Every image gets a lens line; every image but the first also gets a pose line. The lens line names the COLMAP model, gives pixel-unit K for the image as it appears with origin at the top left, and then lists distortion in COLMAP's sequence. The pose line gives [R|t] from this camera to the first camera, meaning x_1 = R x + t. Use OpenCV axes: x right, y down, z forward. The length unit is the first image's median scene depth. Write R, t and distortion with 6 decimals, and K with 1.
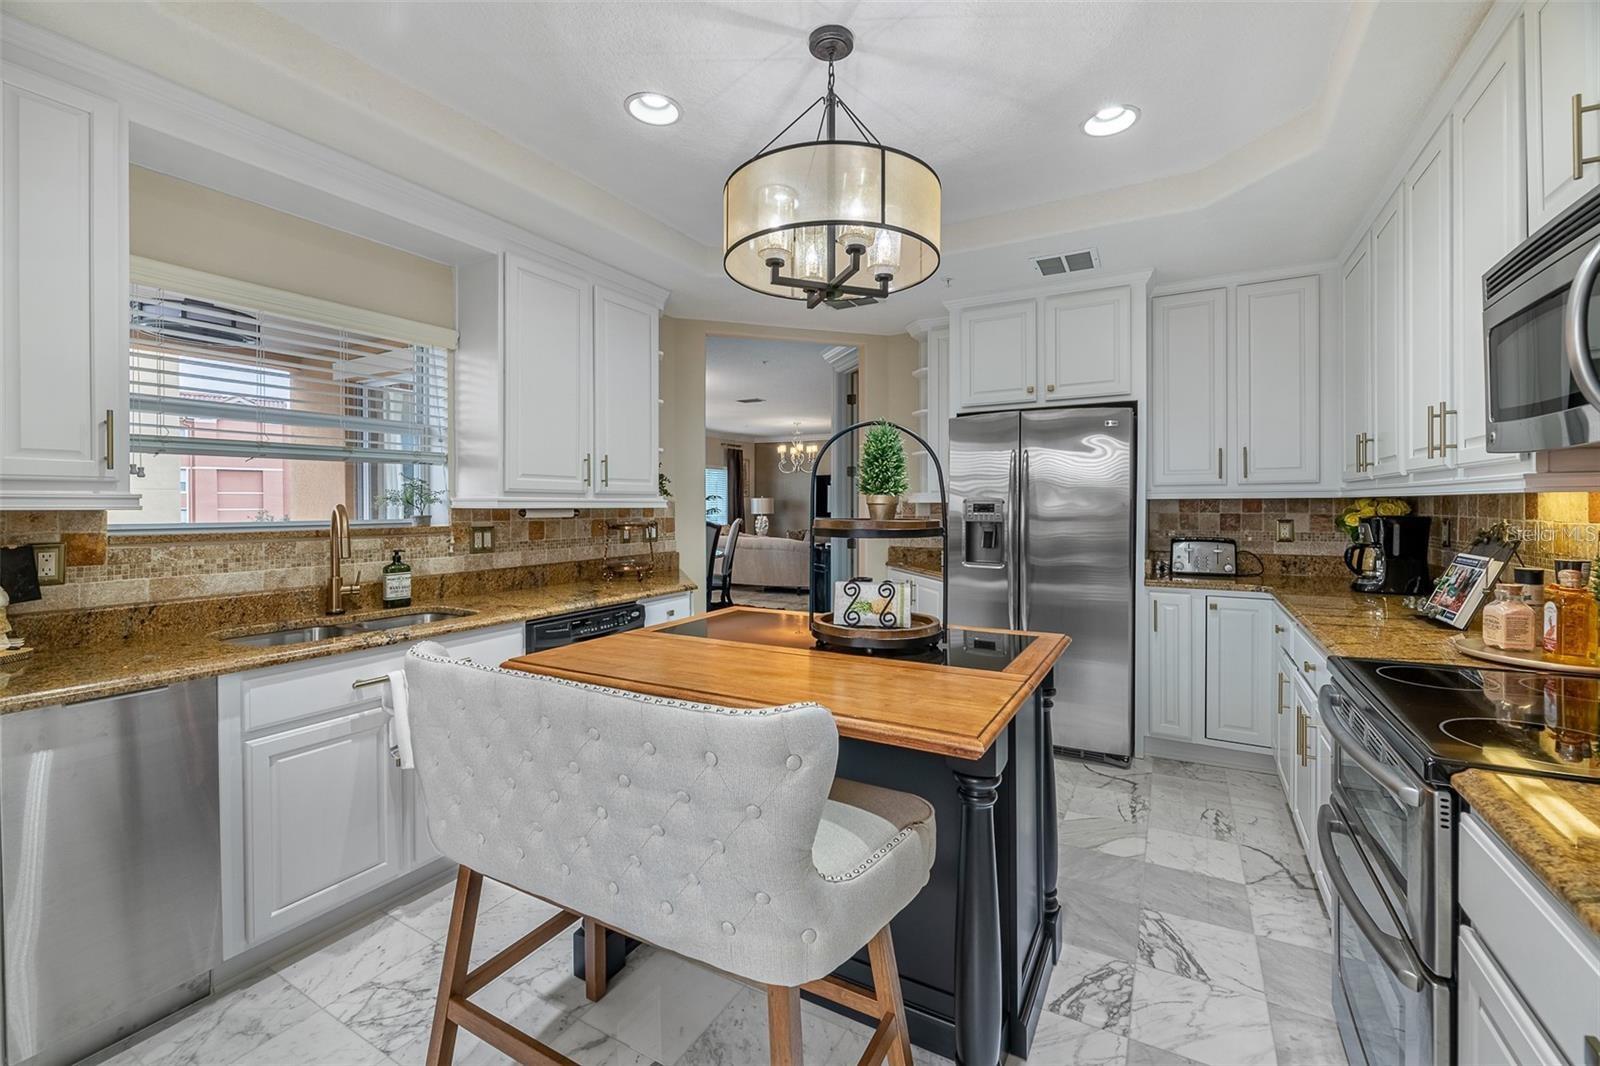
lens RADIAL K [[665.7, 0, 800.3], [0, 665.7, 508.3], [0, 0, 1]] dist [0.001842, -0.004299]
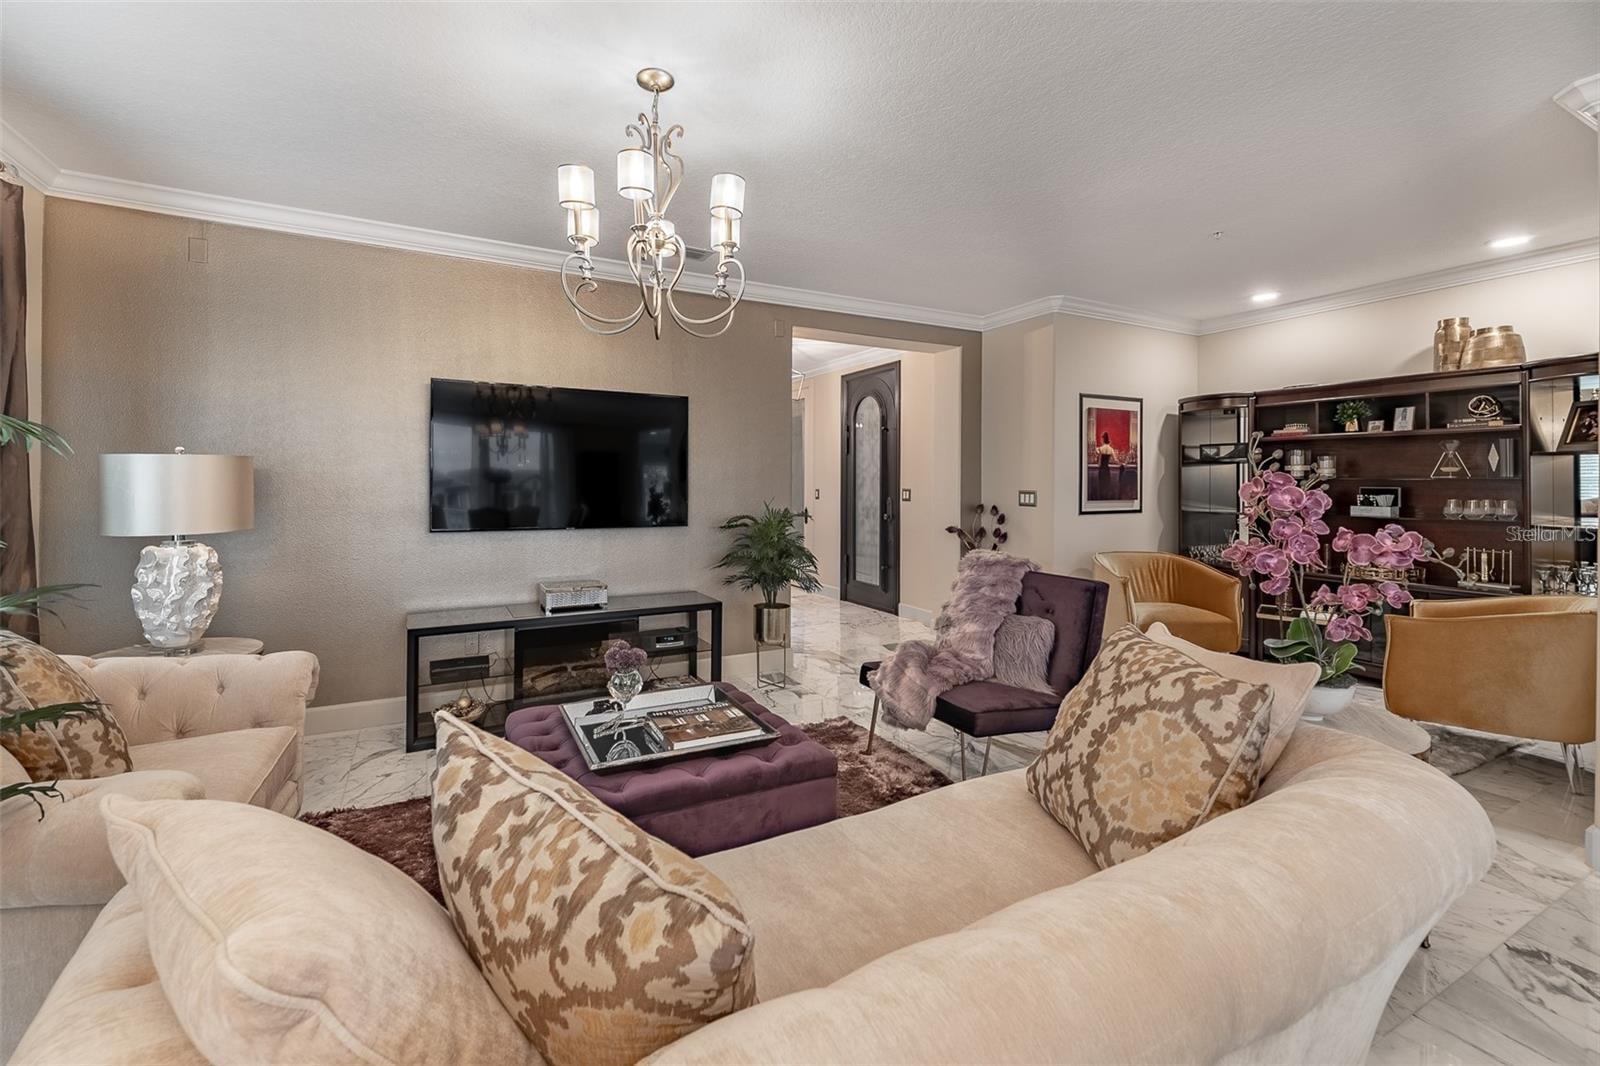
lens RADIAL K [[666.7, 0, 783.1], [0, 666.7, 485.1], [0, 0, 1]] dist [-0.001128, -0.000298]
pose [[0.550102, -0.001350, 0.835097, -0.513502], [0.003726, 0.999993, -0.000838, -0.023043], [-0.835089, 0.003573, 0.550103, 2.969411]]
